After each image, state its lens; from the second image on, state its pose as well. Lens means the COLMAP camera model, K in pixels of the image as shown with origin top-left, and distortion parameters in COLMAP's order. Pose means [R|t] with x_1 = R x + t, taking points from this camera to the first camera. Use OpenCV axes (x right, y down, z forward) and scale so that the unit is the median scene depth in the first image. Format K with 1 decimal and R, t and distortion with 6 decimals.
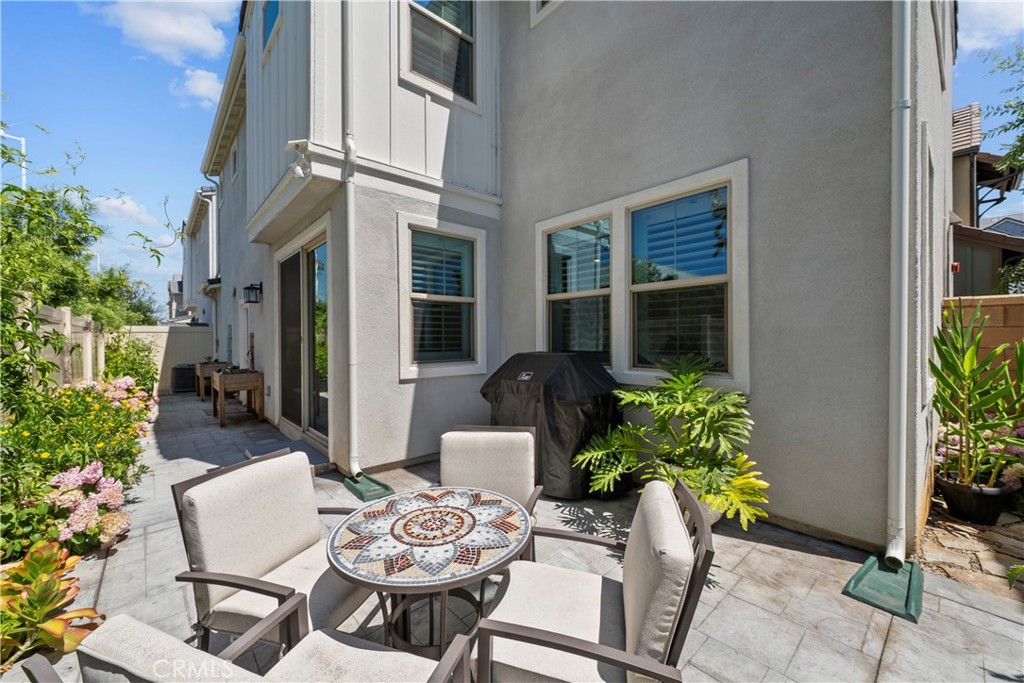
lens RADIAL K [[405.2, 0, 512.0], [0, 405.2, 341.5], [0, 0, 1]] dist [-0.001584, -0.000141]
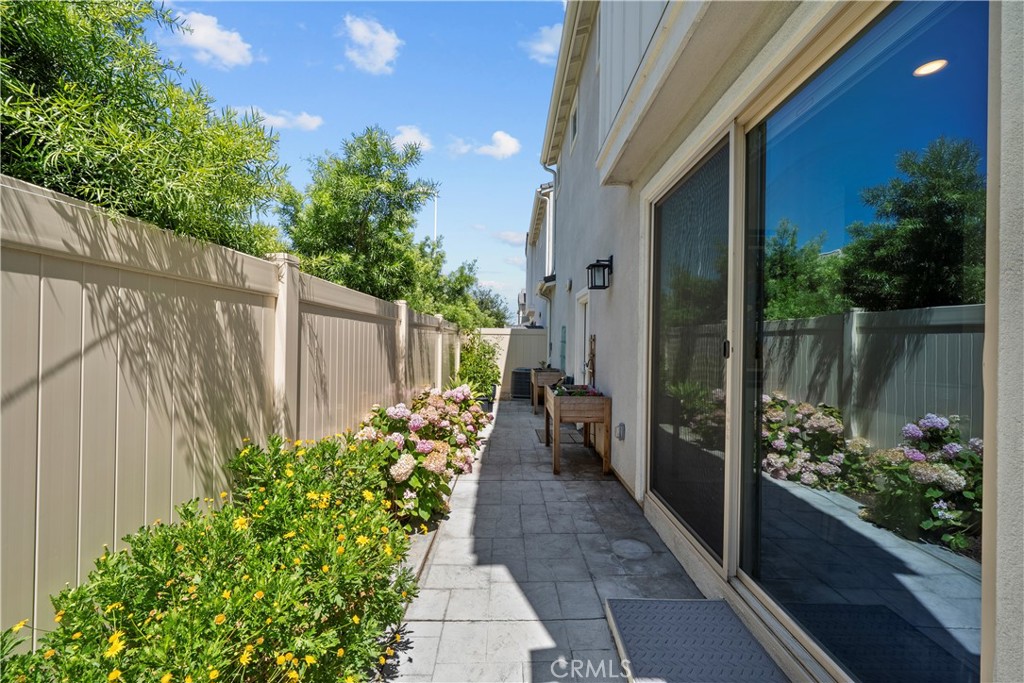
lens RADIAL K [[416.7, 0, 508.1], [0, 416.7, 339.7], [0, 0, 1]] dist [0.000191, -0.000074]
pose [[0.746862, 0.014148, -0.664829, -0.209236], [-0.025900, 0.999634, -0.007824, -0.002642], [0.664475, 0.023062, 0.746955, 0.279612]]
